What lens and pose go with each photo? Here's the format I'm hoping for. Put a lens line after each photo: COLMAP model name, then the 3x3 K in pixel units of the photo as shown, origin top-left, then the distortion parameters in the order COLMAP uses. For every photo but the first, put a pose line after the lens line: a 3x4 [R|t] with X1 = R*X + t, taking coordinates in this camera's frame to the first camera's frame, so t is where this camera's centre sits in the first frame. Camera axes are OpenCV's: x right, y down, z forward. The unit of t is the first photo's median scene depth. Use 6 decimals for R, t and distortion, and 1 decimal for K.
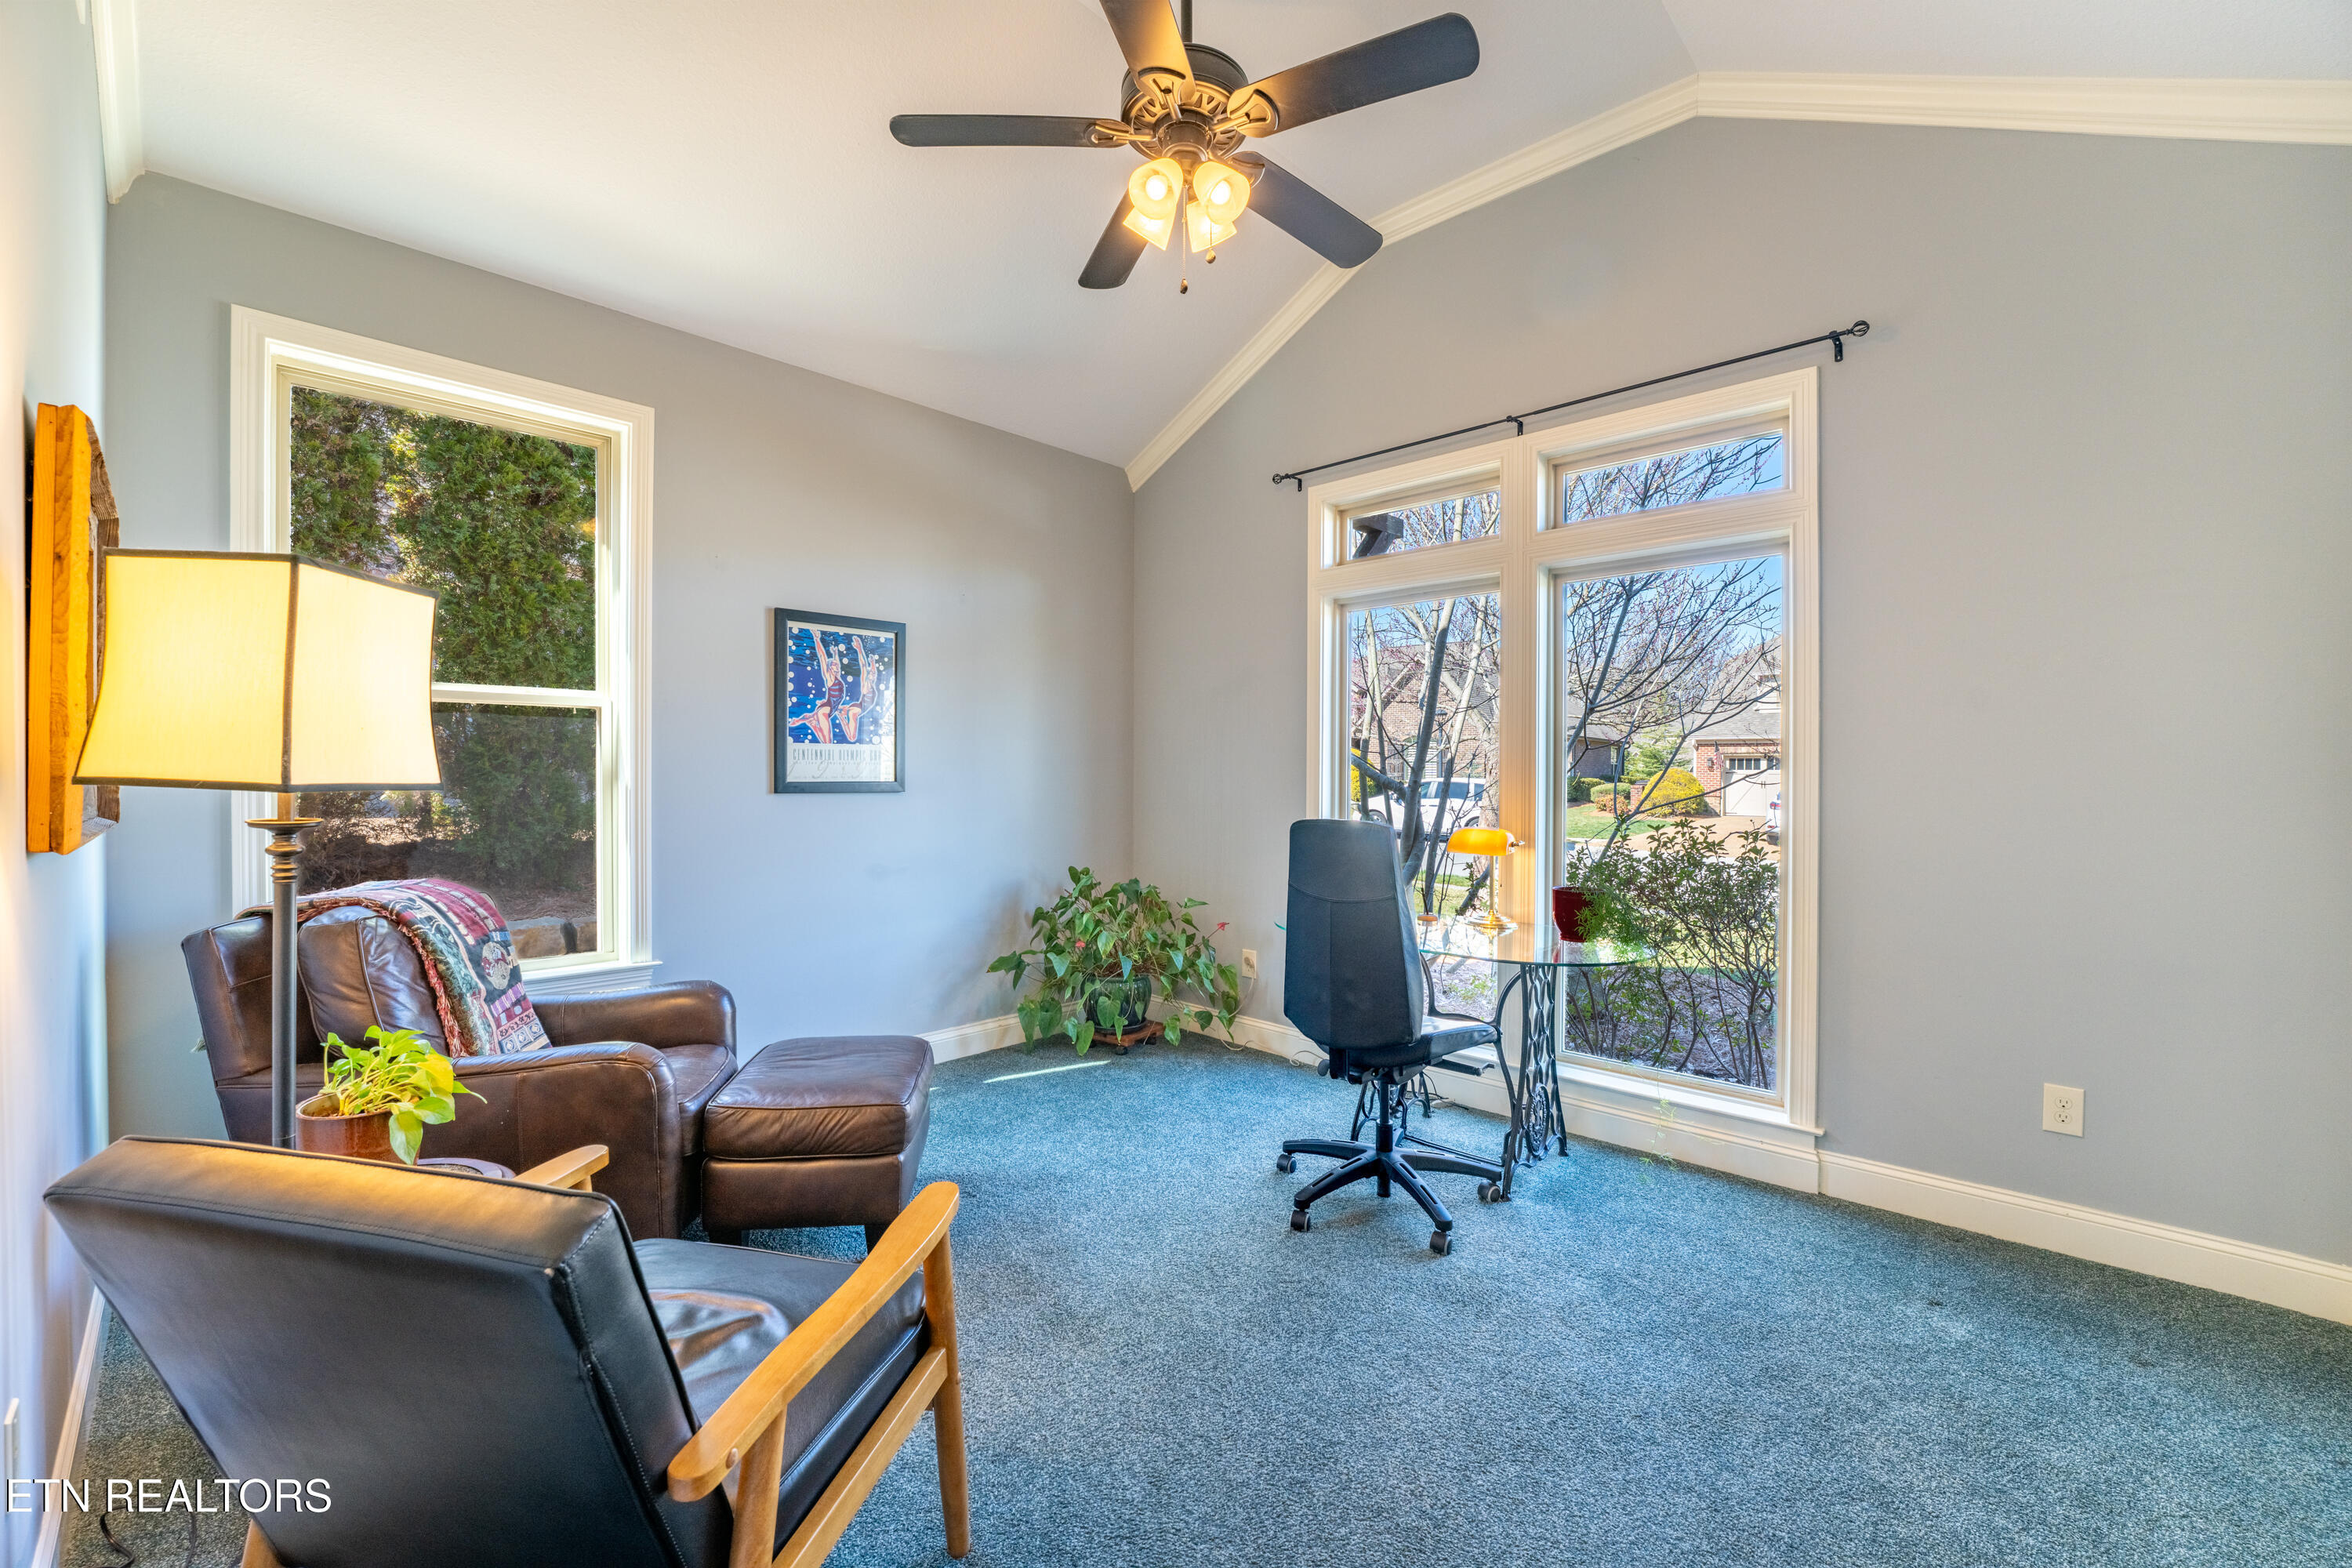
lens RADIAL K [[951.1, 0, 1176.0], [0, 951.1, 784.0], [0, 0, 1]] dist [-0.027611, 0.001897]
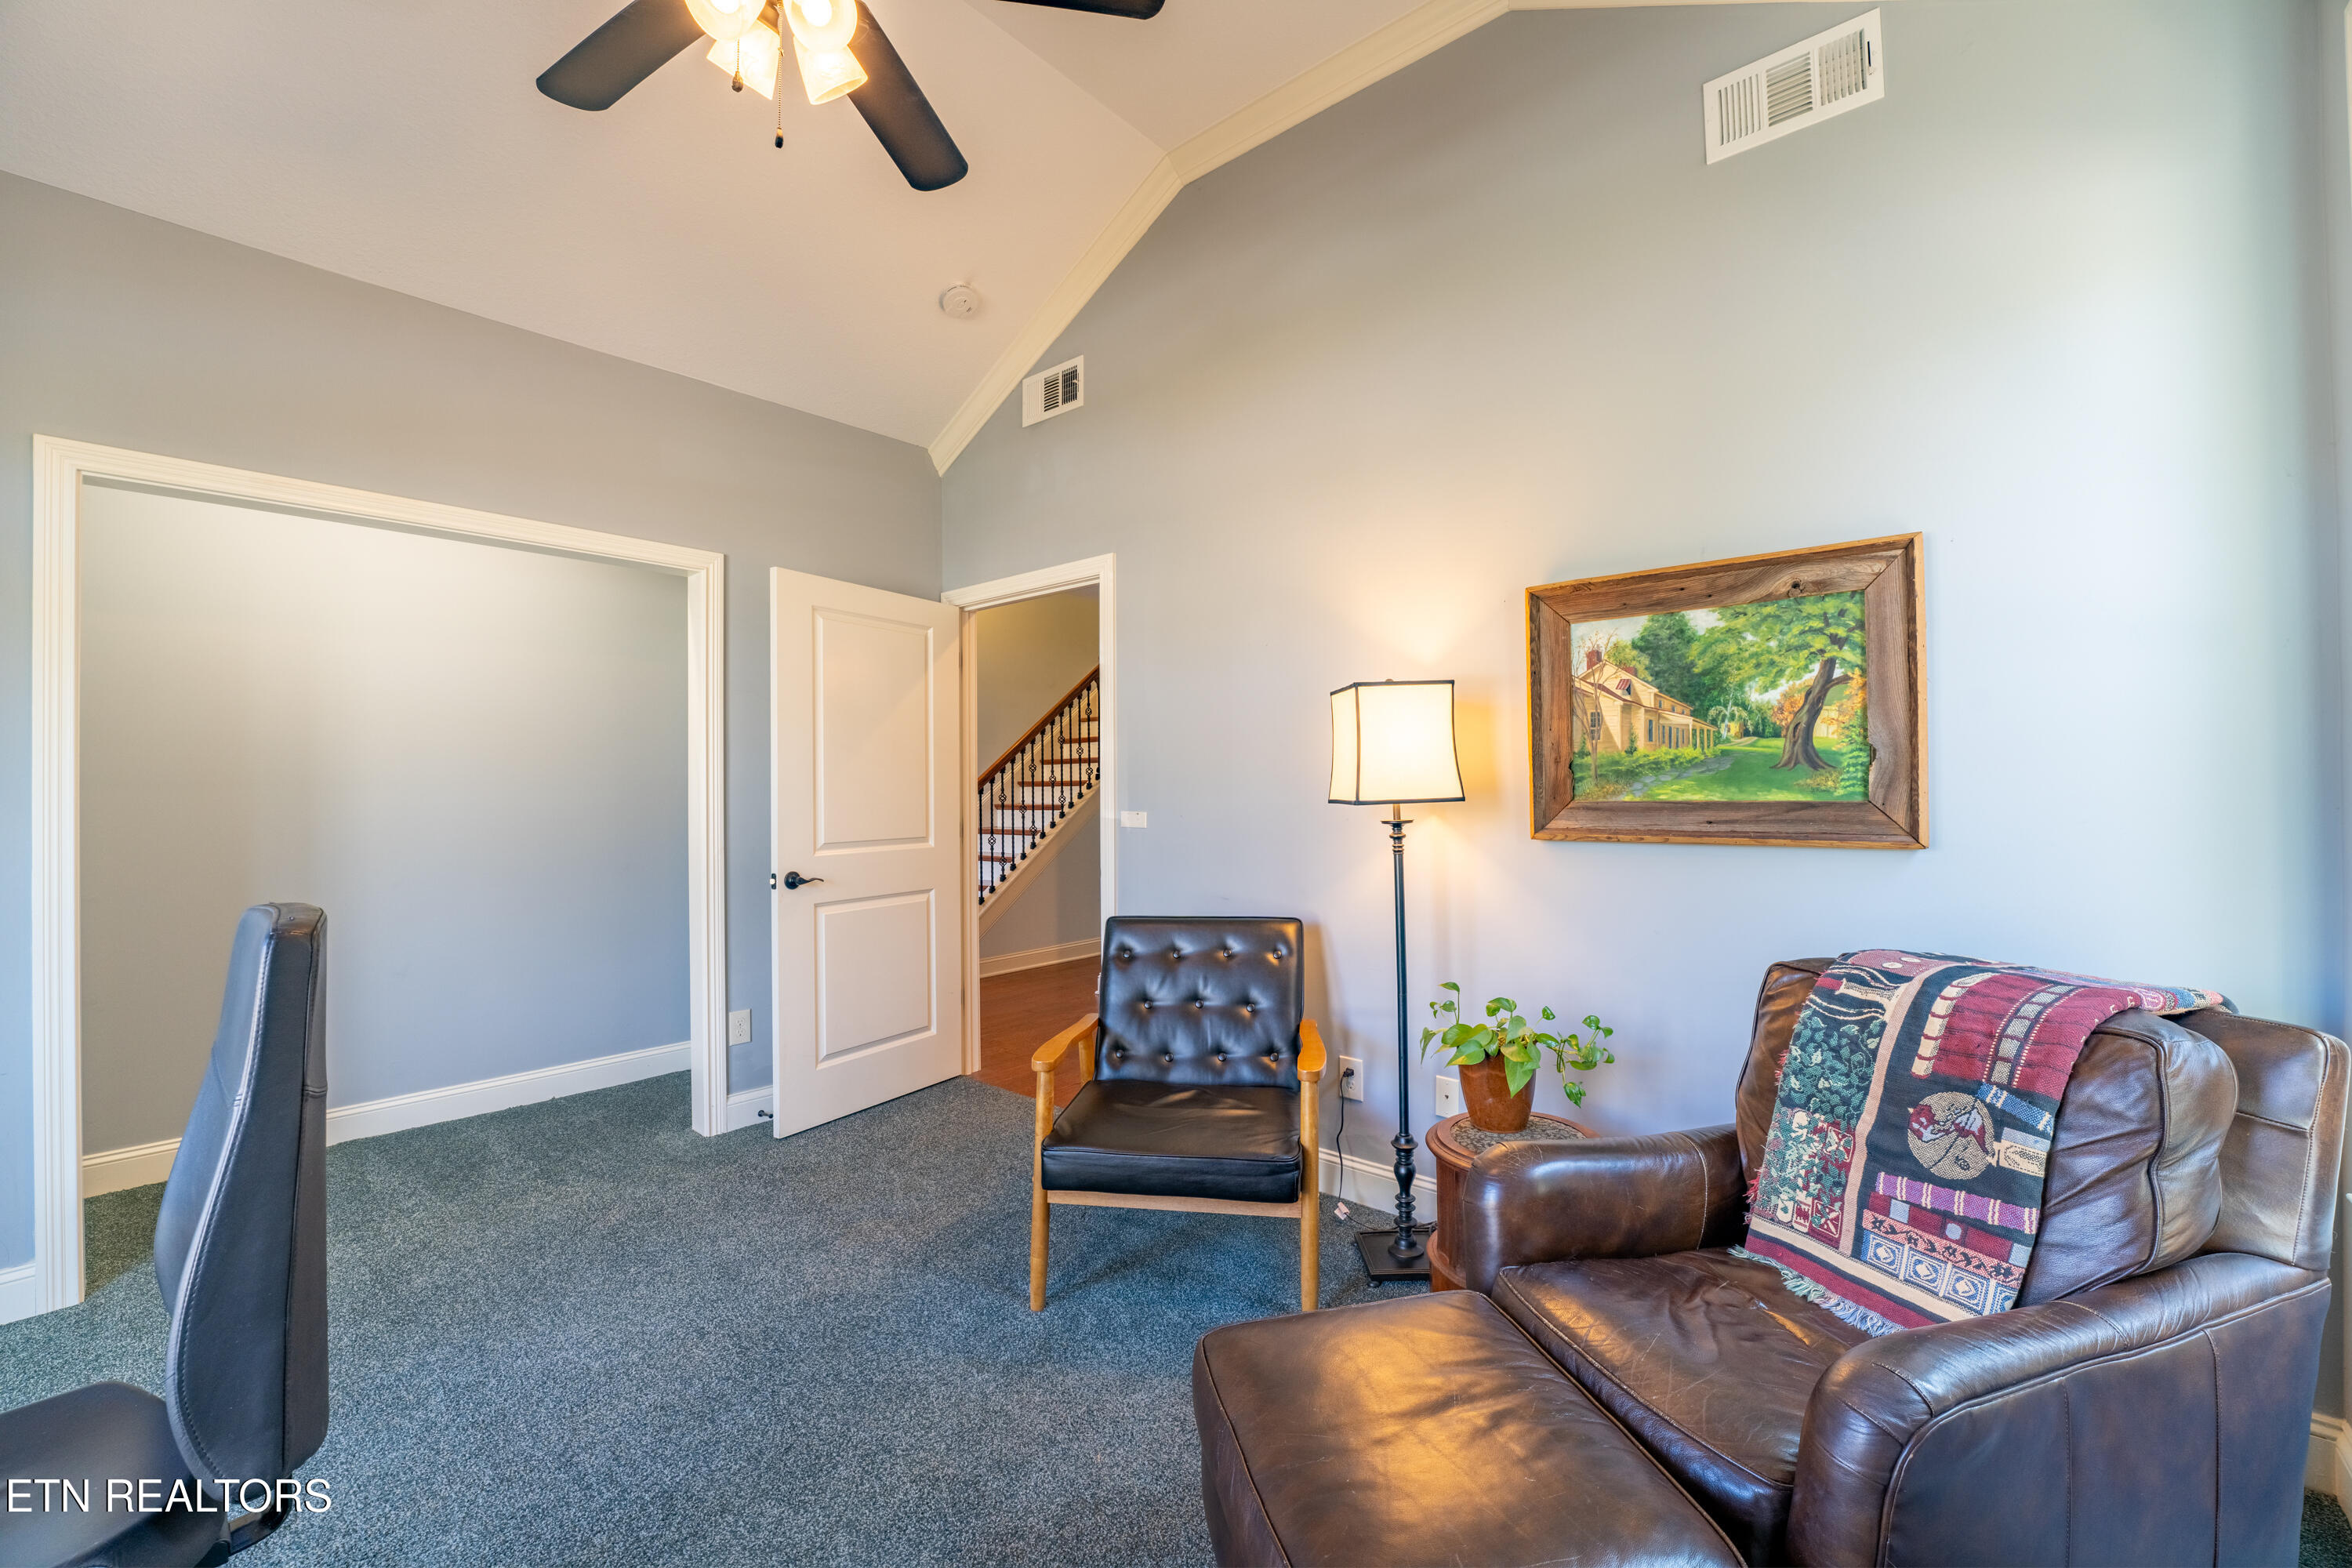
lens RADIAL K [[951.1, 0, 1176.0], [0, 951.1, 784.0], [0, 0, 1]] dist [-0.027611, 0.001897]
pose [[-0.996799, -0.001573, -0.079938, -0.146847], [-0.001761, 0.999996, 0.002287, -0.013304], [0.079934, 0.002421, -0.996797, 1.058485]]
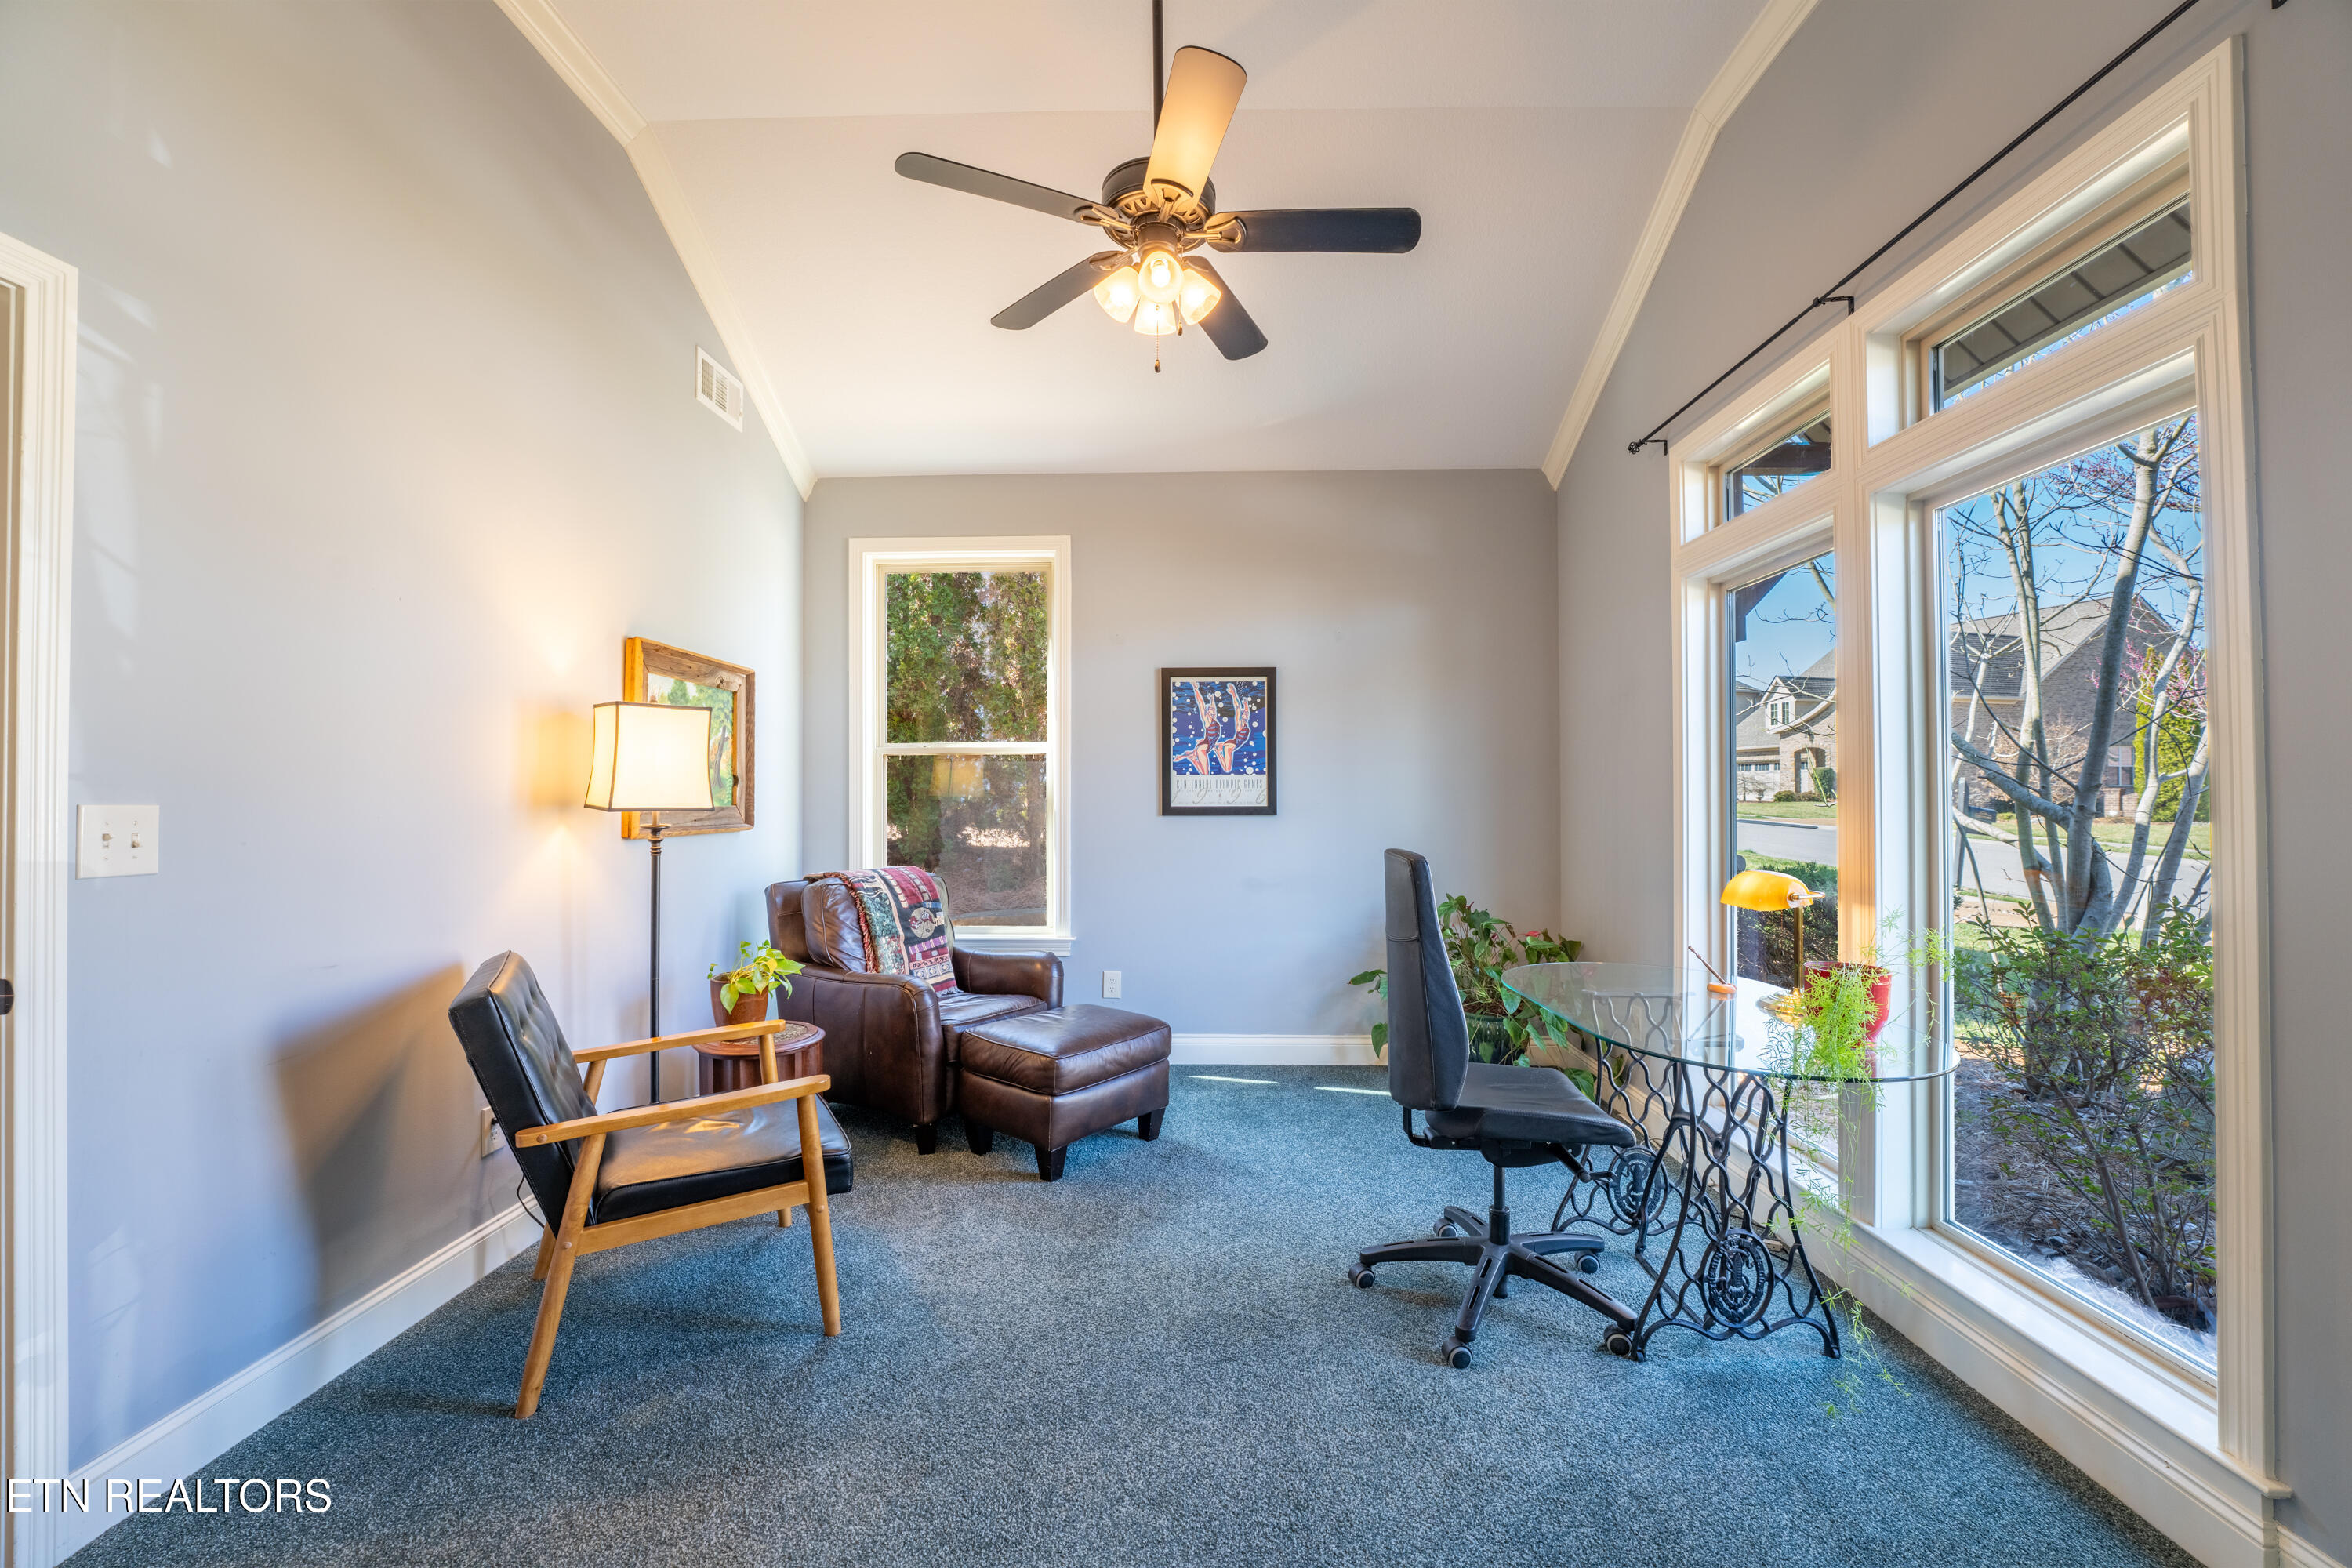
lens RADIAL K [[951.1, 0, 1176.0], [0, 951.1, 784.0], [0, 0, 1]] dist [-0.027611, 0.001897]
pose [[0.671913, -0.014118, -0.740496, 0.521079], [-0.002881, 0.999761, -0.021675, -0.004753], [0.740625, 0.016697, 0.671711, 0.165045]]
